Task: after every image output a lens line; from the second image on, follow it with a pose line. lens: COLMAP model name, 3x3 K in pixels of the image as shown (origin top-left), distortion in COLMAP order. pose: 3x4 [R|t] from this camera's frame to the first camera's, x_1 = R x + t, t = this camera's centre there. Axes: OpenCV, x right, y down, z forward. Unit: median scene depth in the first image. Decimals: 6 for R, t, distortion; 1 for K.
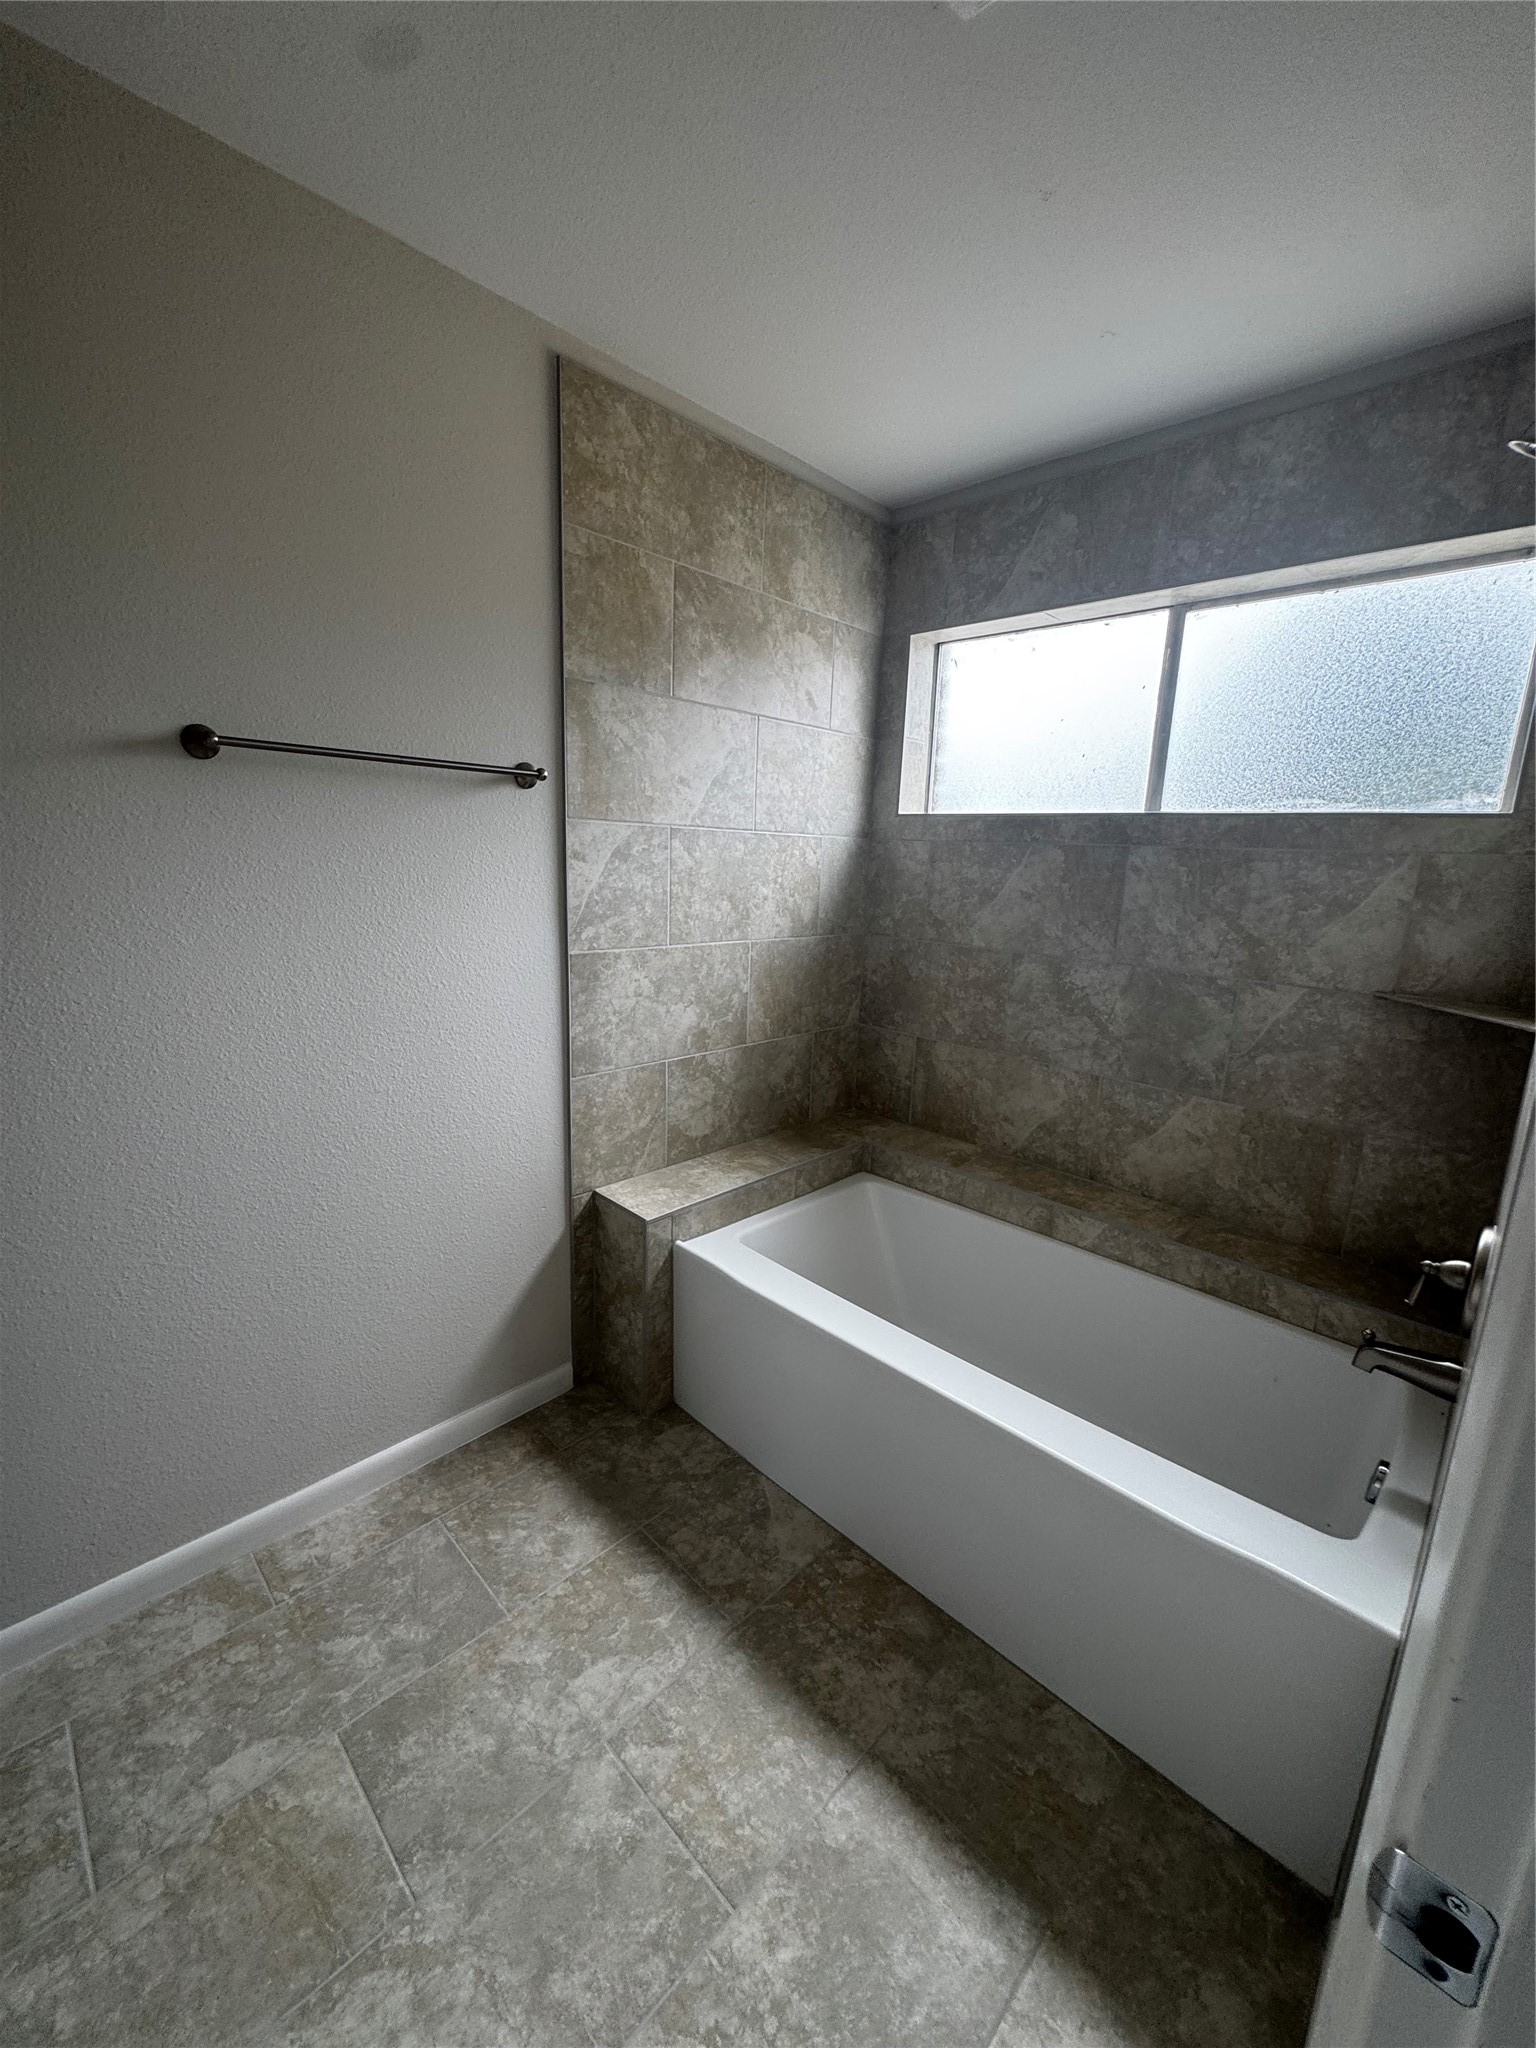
lens RADIAL K [[817.9, 0, 767.2], [0, 817.9, 1024.3], [0, 0, 1]] dist [-0.003521, 0.001245]
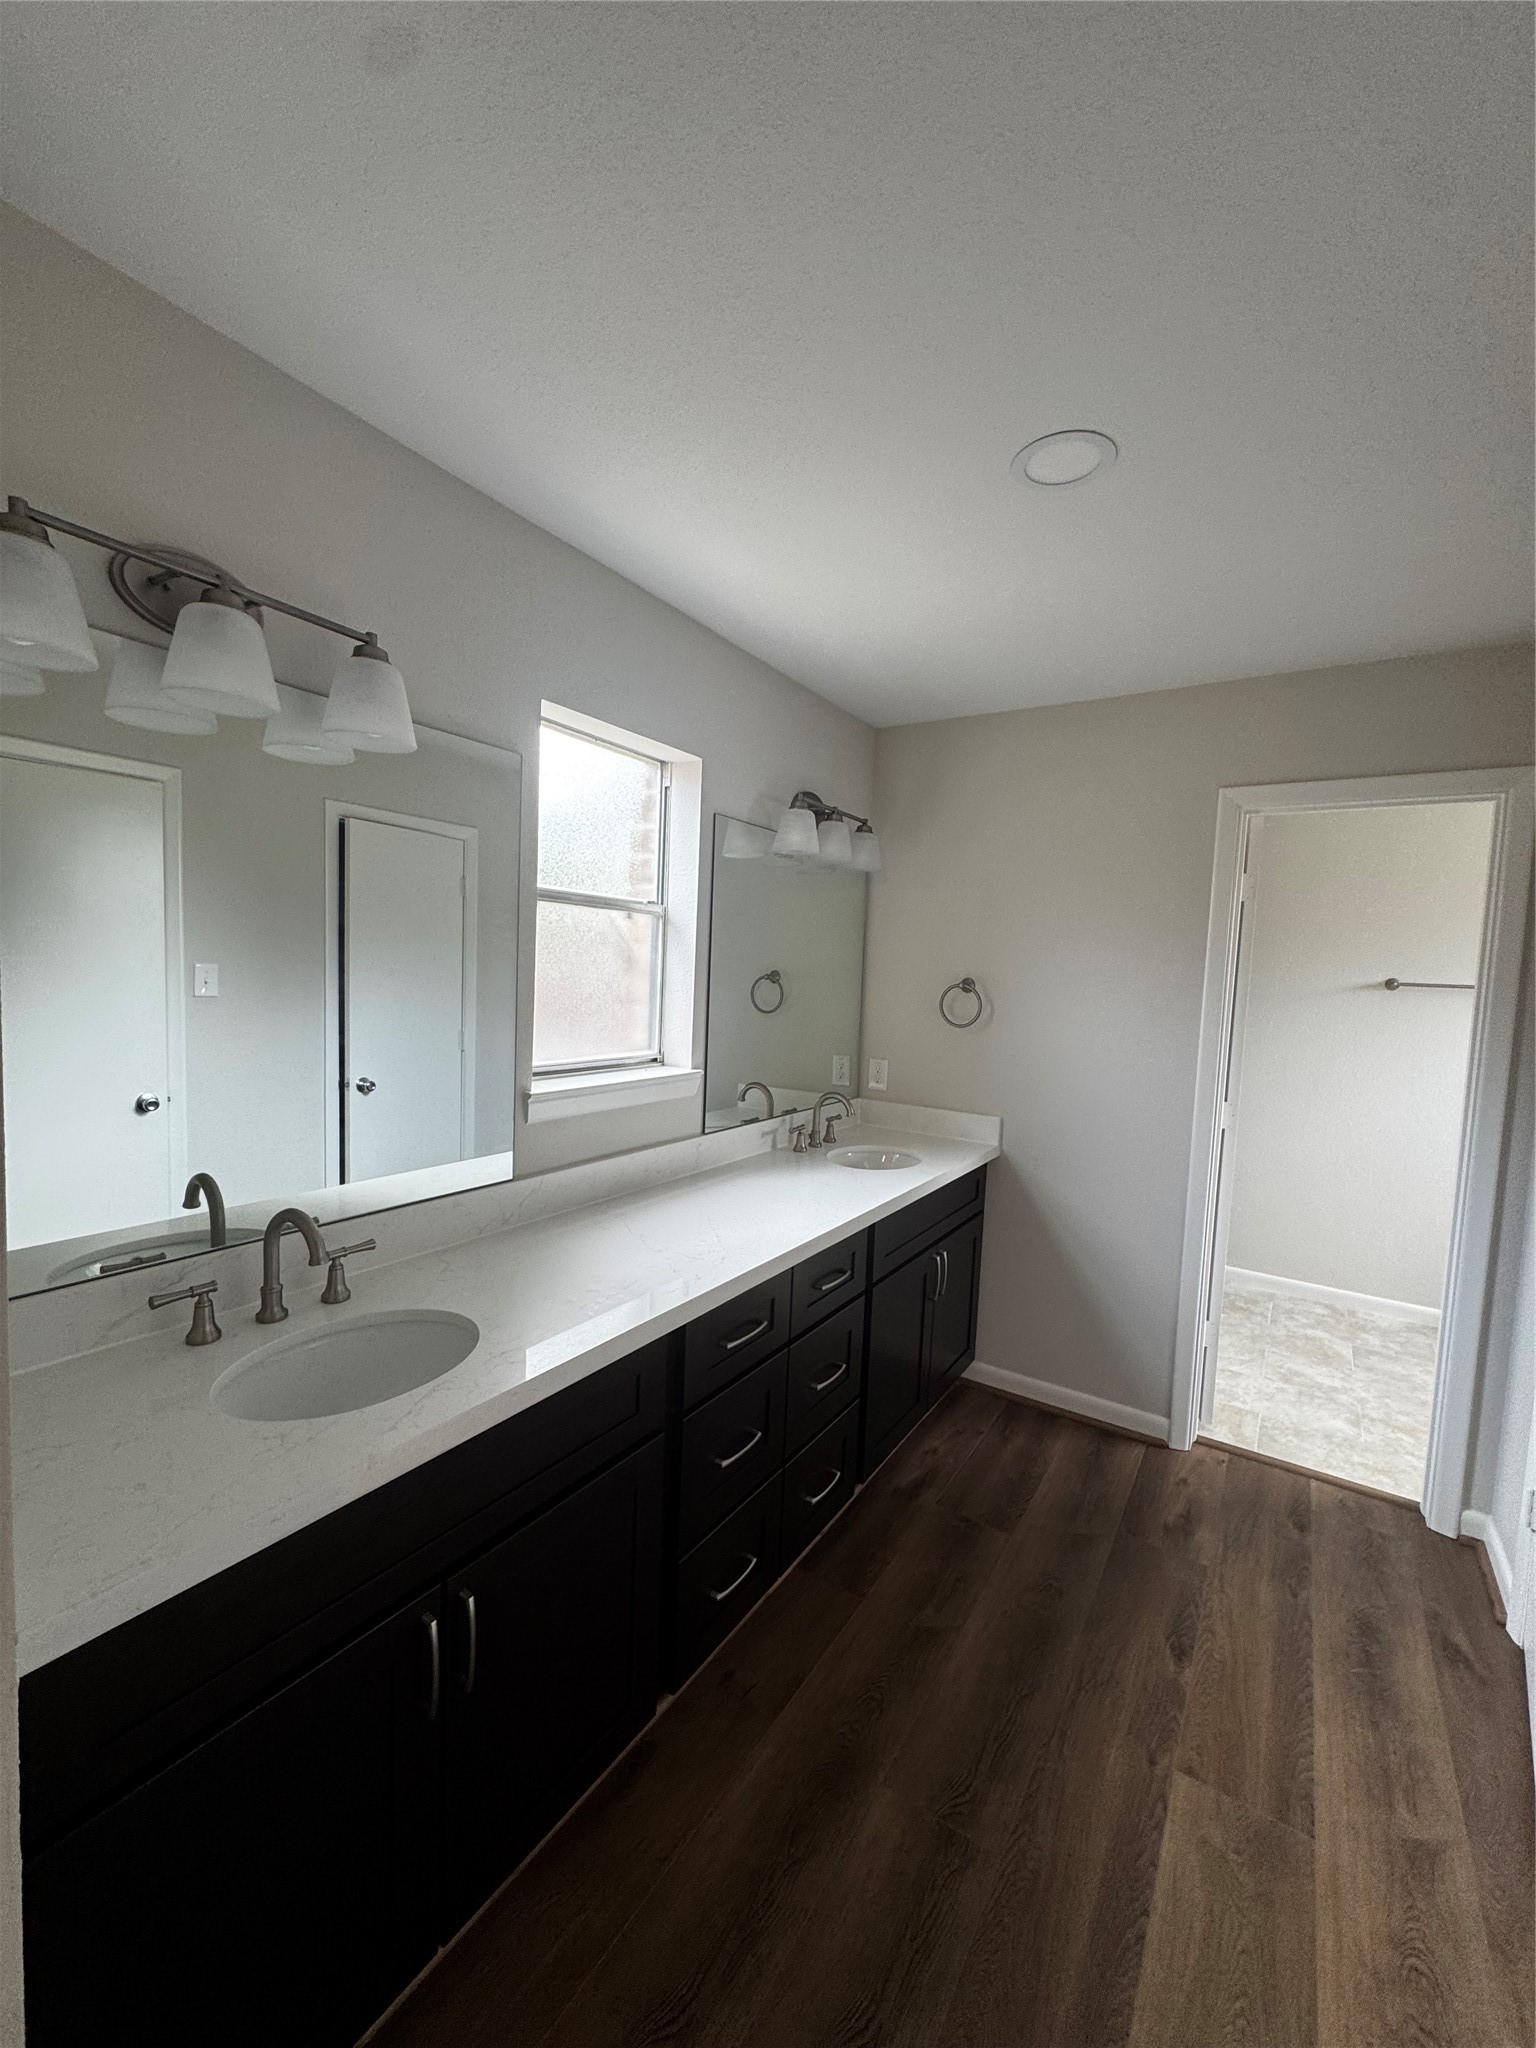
lens RADIAL K [[817.9, 0, 767.4], [0, 817.9, 1033.0], [0, 0, 1]] dist [-0.003521, 0.001245]
pose [[0.186199, 0.038180, -0.981770, 1.682922], [-0.241526, 0.970361, -0.008071, 0.361044], [0.952363, 0.238626, 0.189902, -1.553852]]
